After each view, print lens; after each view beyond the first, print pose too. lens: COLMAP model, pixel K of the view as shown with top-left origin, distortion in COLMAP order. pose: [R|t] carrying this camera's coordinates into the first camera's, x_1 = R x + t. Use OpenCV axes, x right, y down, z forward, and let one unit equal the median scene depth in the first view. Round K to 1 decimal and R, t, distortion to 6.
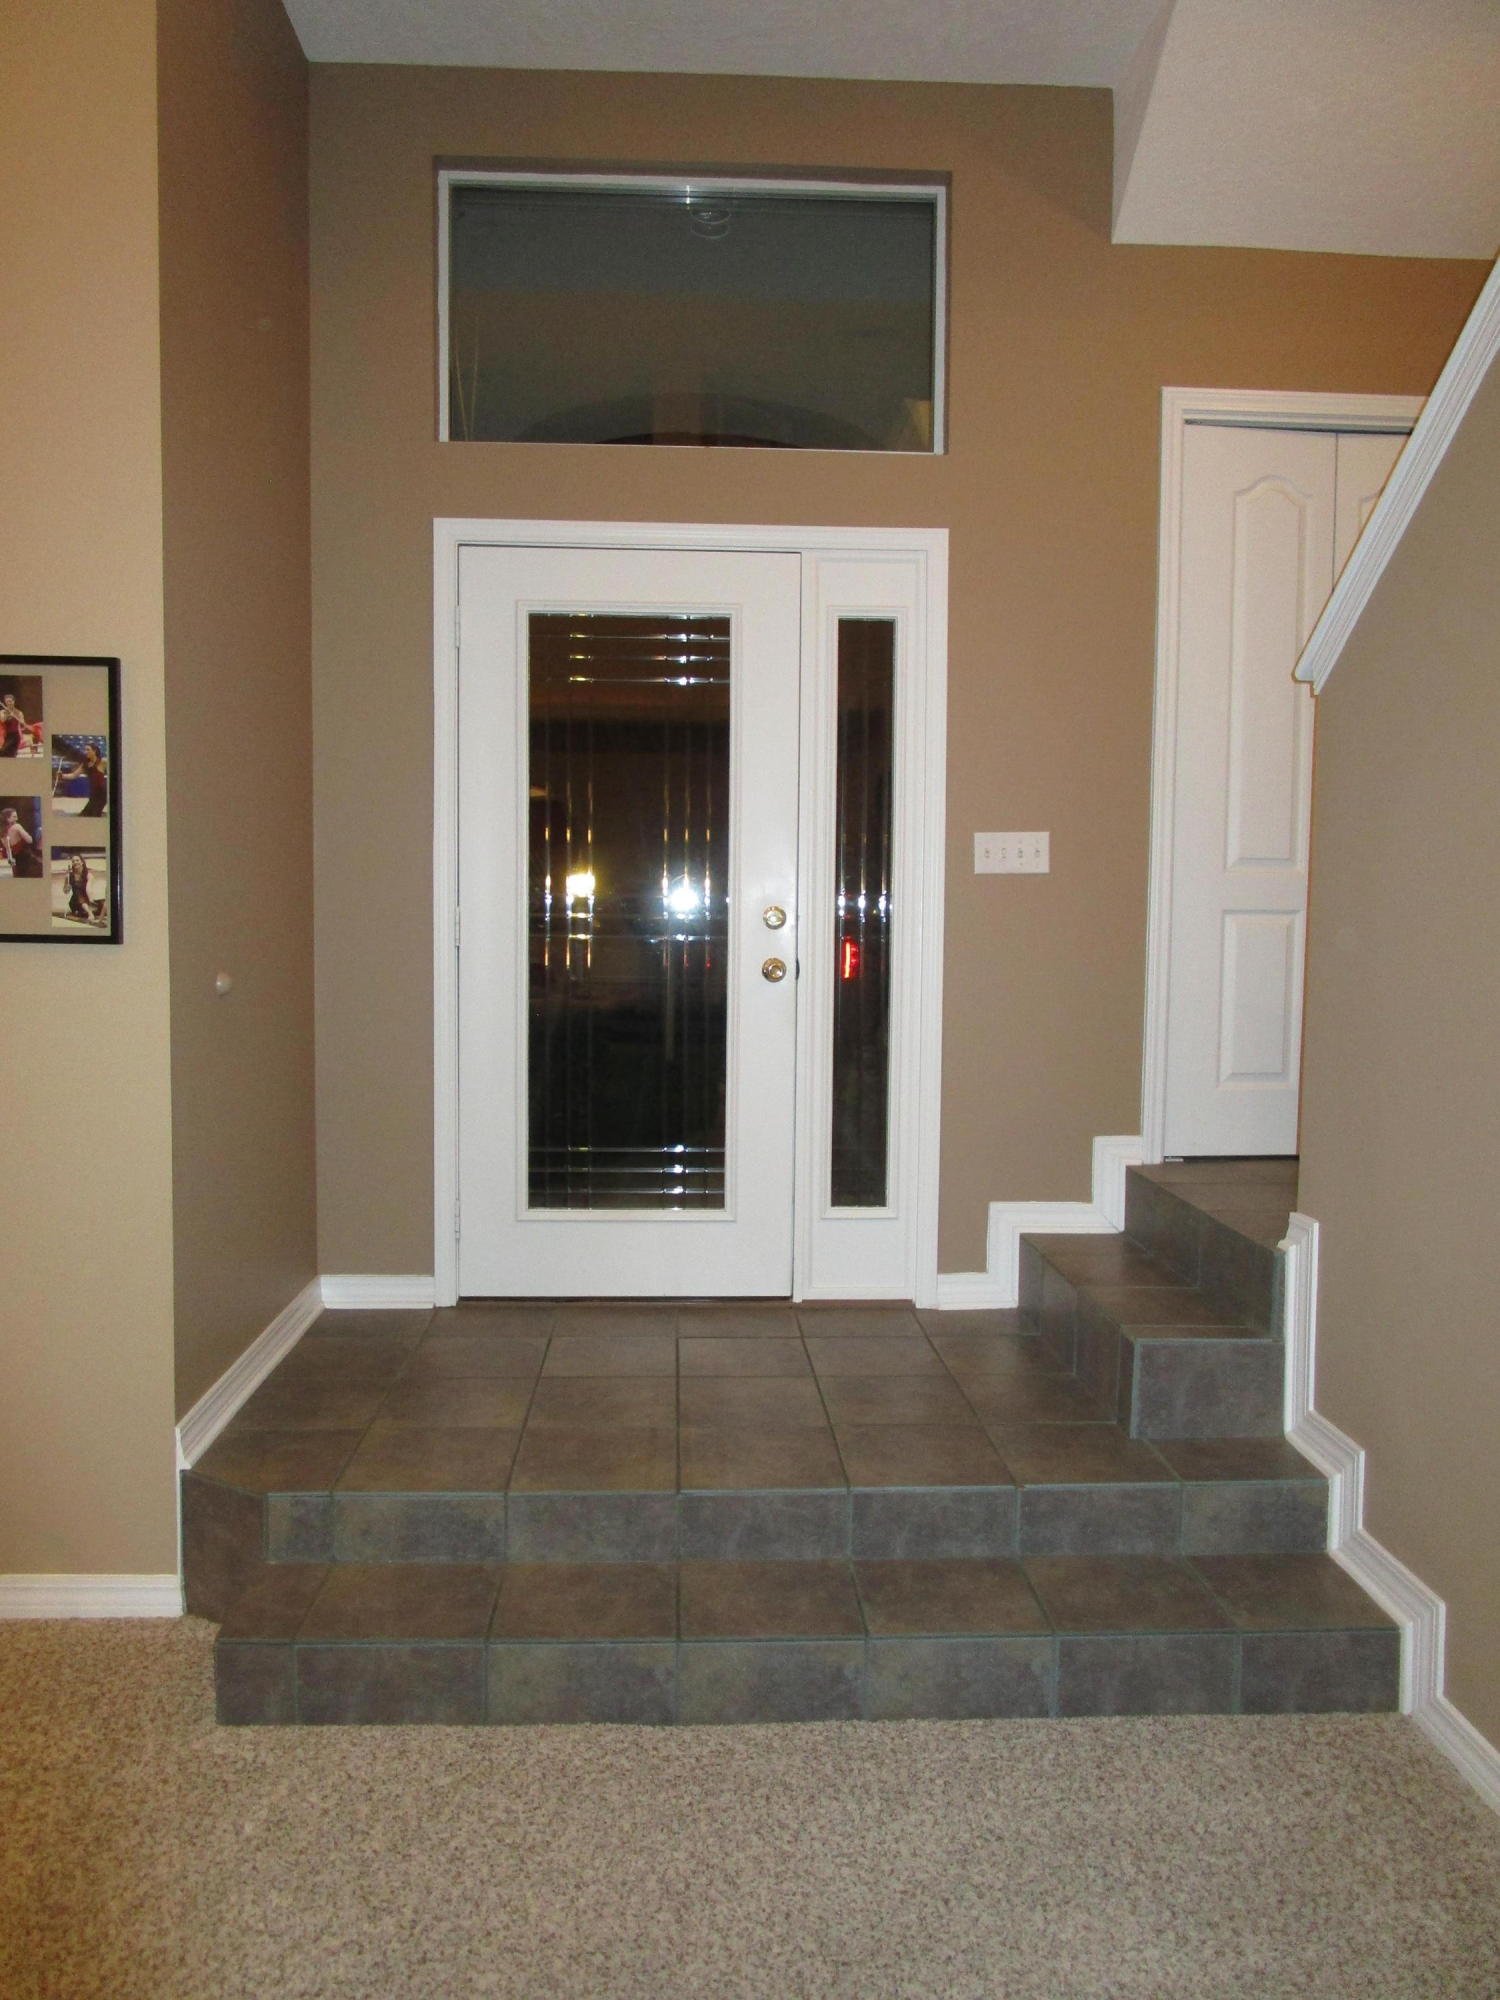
lens RADIAL K [[1440.3, 0, 745.0], [0, 1440.3, 993.6], [0, 0, 1]] dist [-0.008983, -0.000772]
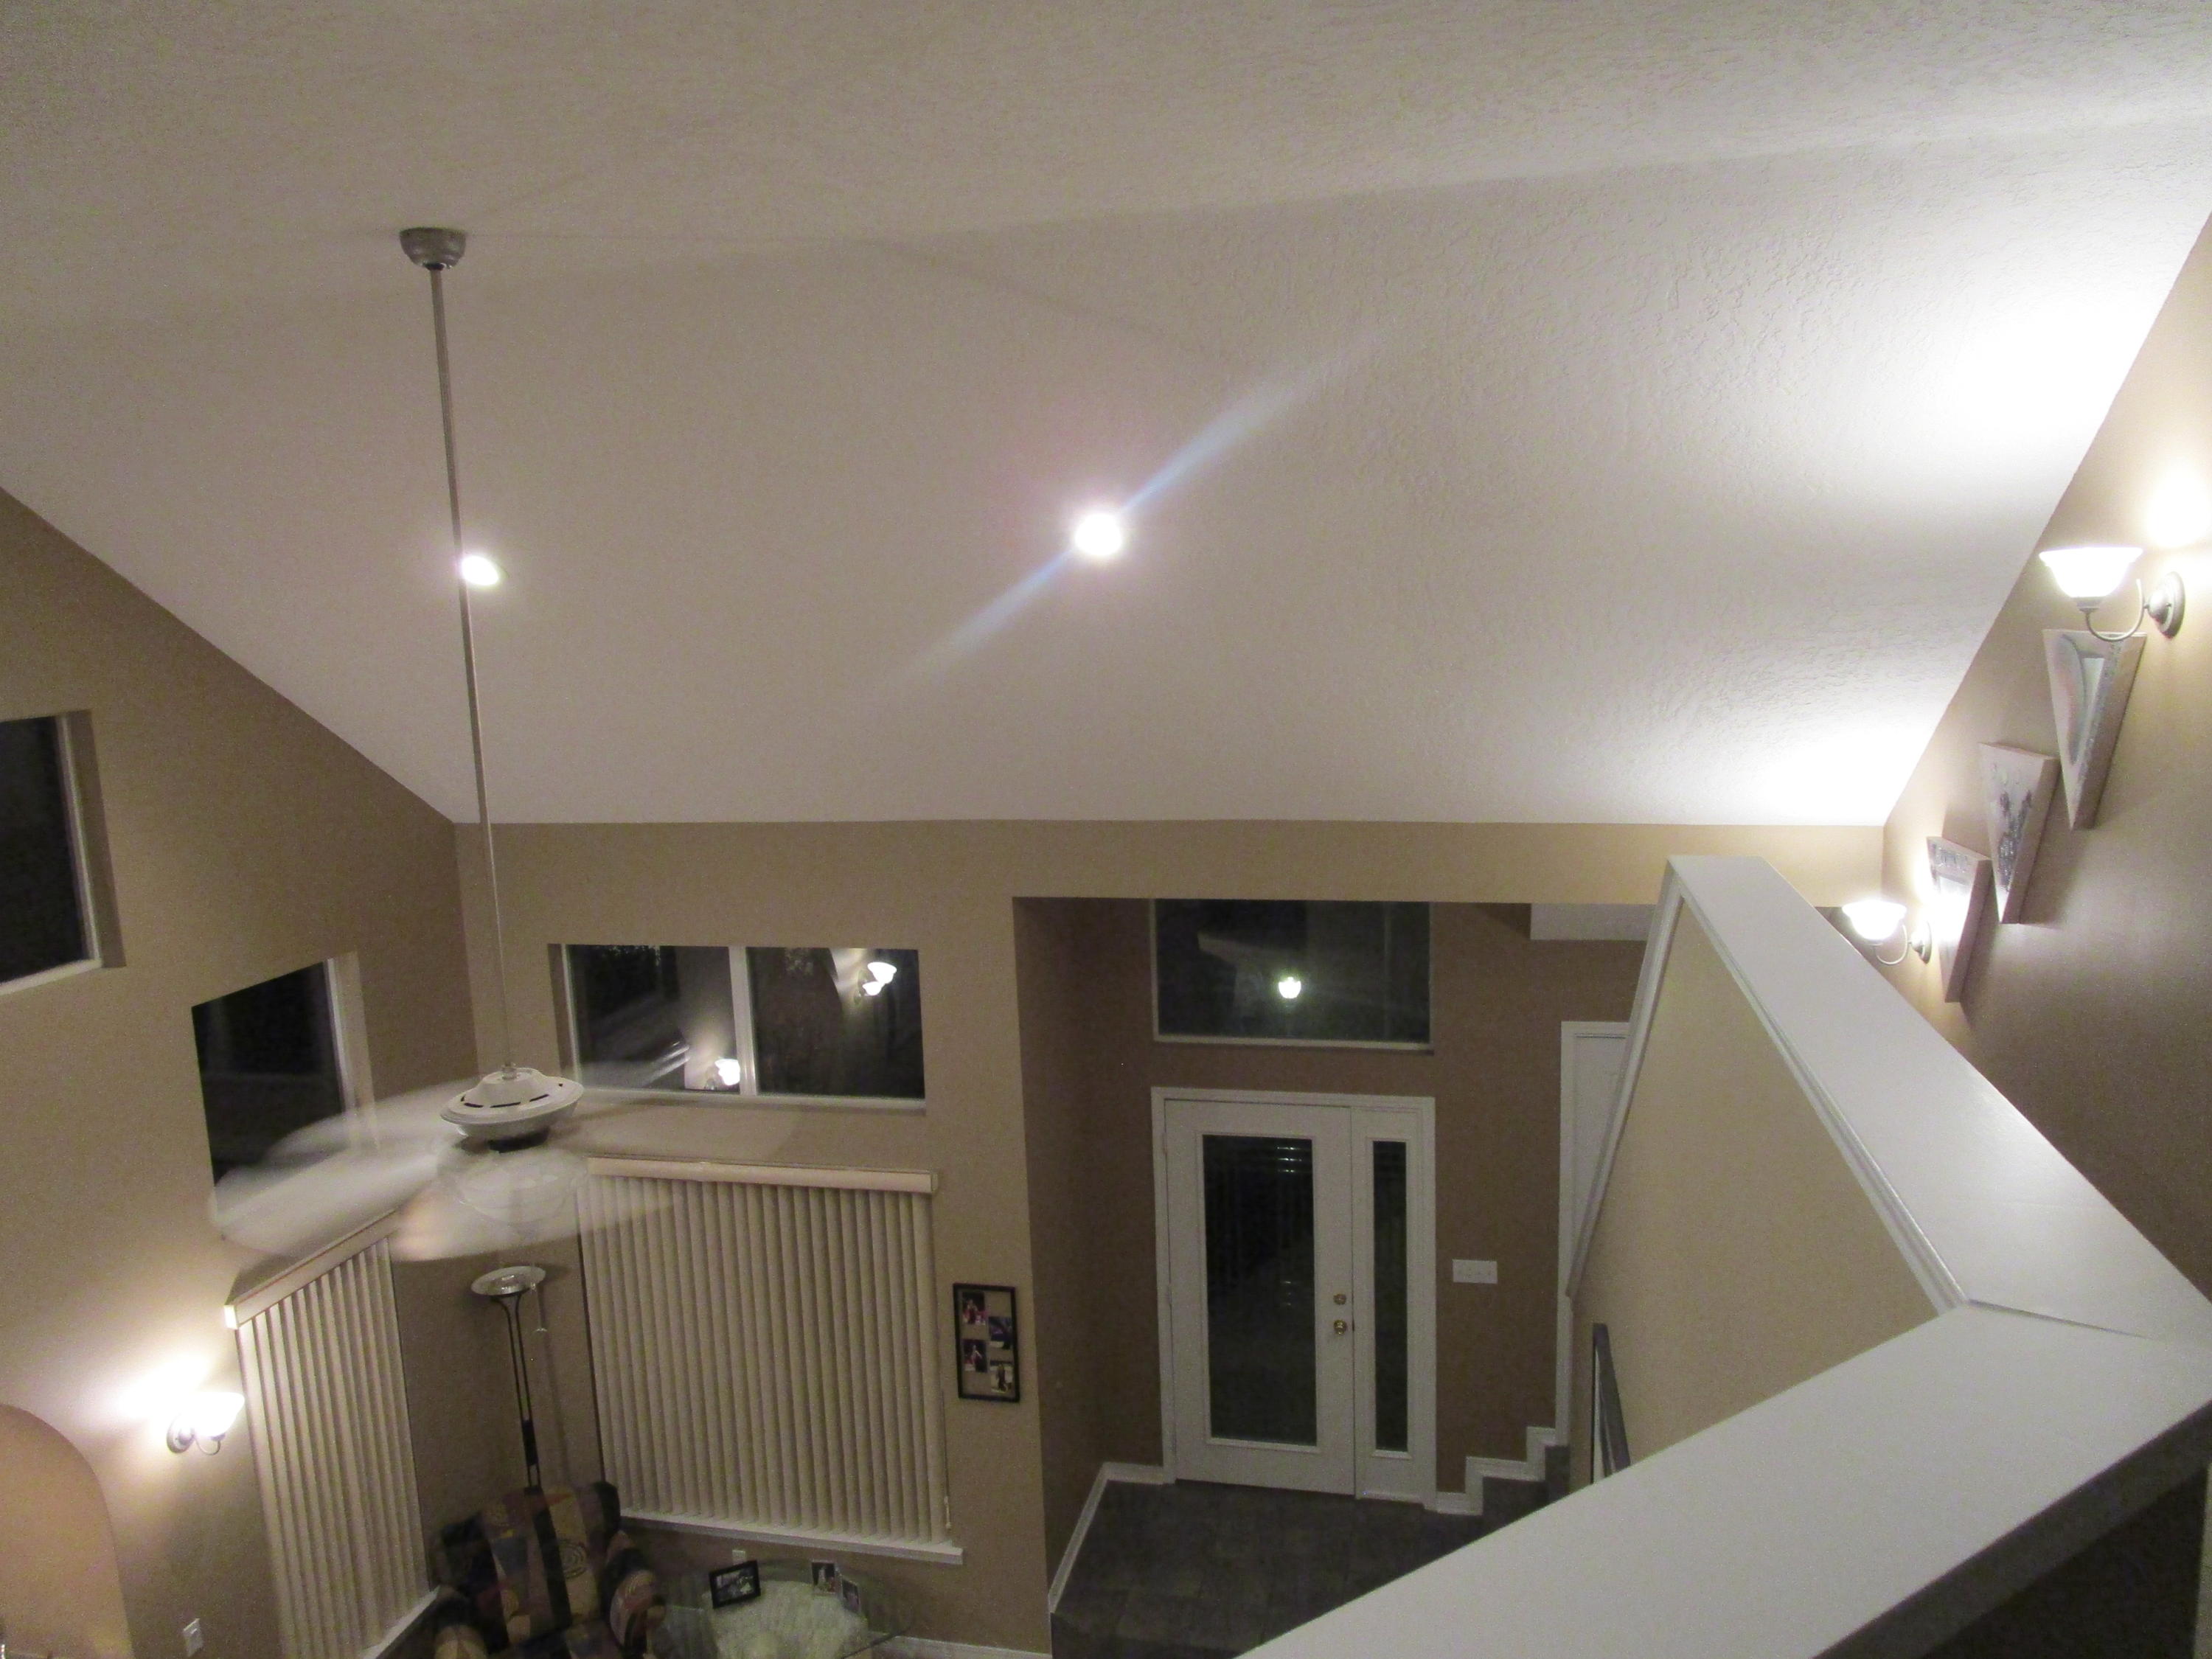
lens RADIAL K [[1593.0, 0, 1109.5], [0, 1593.0, 833.2], [0, 0, 1]] dist [-0.008983, -0.000772]
pose [[0.961006, -0.000613, -0.276528, 0.297381], [0.030102, 0.994287, 0.102407, -0.854766], [0.274885, -0.106738, 0.955534, -0.938751]]
